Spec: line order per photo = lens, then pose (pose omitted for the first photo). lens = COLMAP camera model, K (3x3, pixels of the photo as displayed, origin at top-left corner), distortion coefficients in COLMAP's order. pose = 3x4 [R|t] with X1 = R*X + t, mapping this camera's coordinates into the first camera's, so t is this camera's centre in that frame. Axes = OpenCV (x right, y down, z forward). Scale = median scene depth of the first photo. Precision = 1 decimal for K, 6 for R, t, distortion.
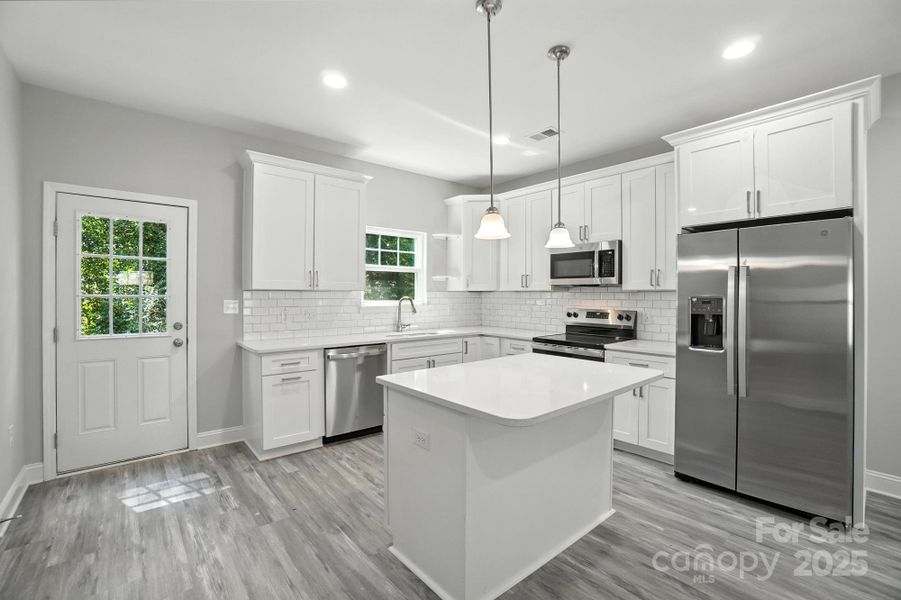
lens RADIAL K [[402.7, 0, 450.0], [0, 402.7, 295.8], [0, 0, 1]] dist [-0.058476, 0.019049]
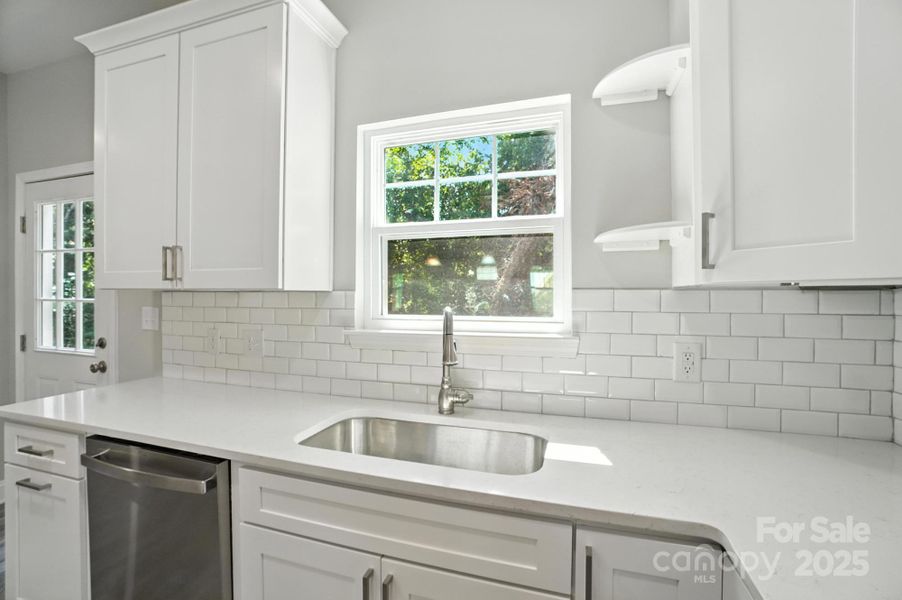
lens RADIAL K [[403.2, 0, 450.5], [0, 403.2, 295.8], [0, 0, 1]] dist [-0.058476, 0.019049]
pose [[0.523374, 0.000014, -0.852103, 0.203262], [-0.003856, 0.999990, -0.002352, -0.007191], [0.852094, 0.004516, 0.523369, 1.065308]]
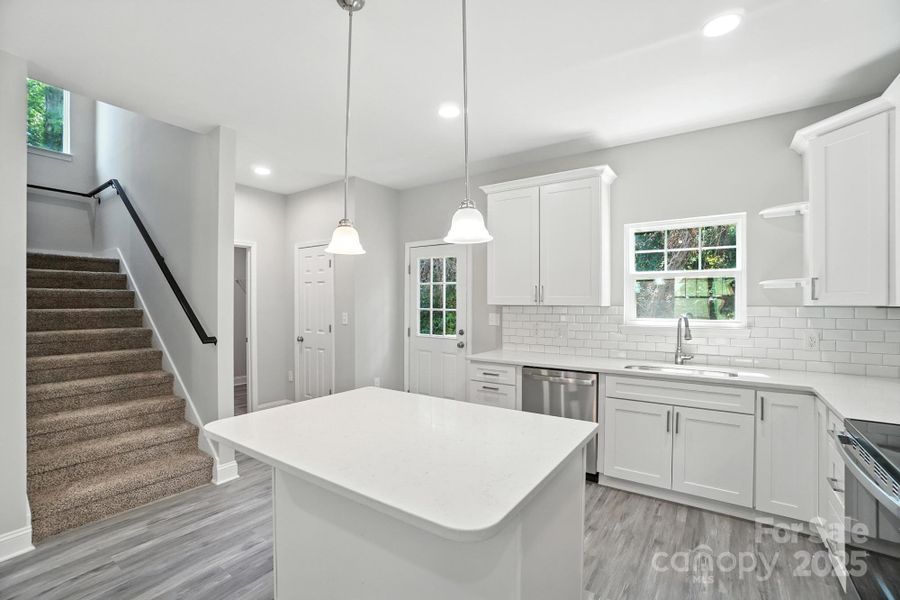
lens RADIAL K [[402.9, 0, 447.5], [0, 402.9, 302.7], [0, 0, 1]] dist [-0.056601, 0.017242]
pose [[0.249716, -0.002823, -0.968315, 0.568342], [-0.005631, 0.999975, -0.004367, -0.015819], [0.968303, 0.006544, 0.249694, 0.558376]]
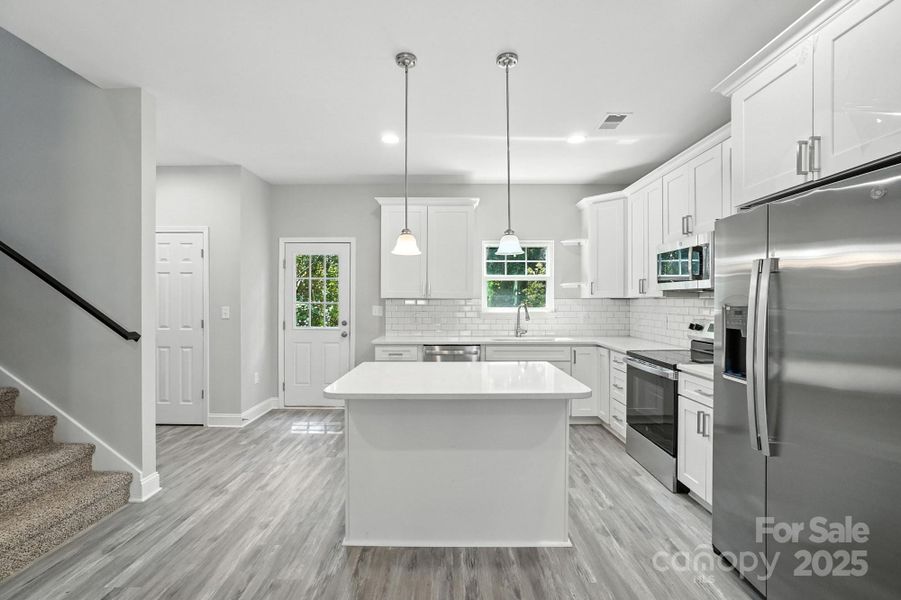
lens RADIAL K [[403.2, 0, 450.5], [0, 403.2, 300.0], [0, 0, 1]] dist [-0.029289, 0.018902]
pose [[0.759512, -0.003902, -0.650481, 0.554054], [-0.001876, 0.999965, -0.008190, 0.001107], [0.650490, 0.007441, 0.759478, 0.092341]]
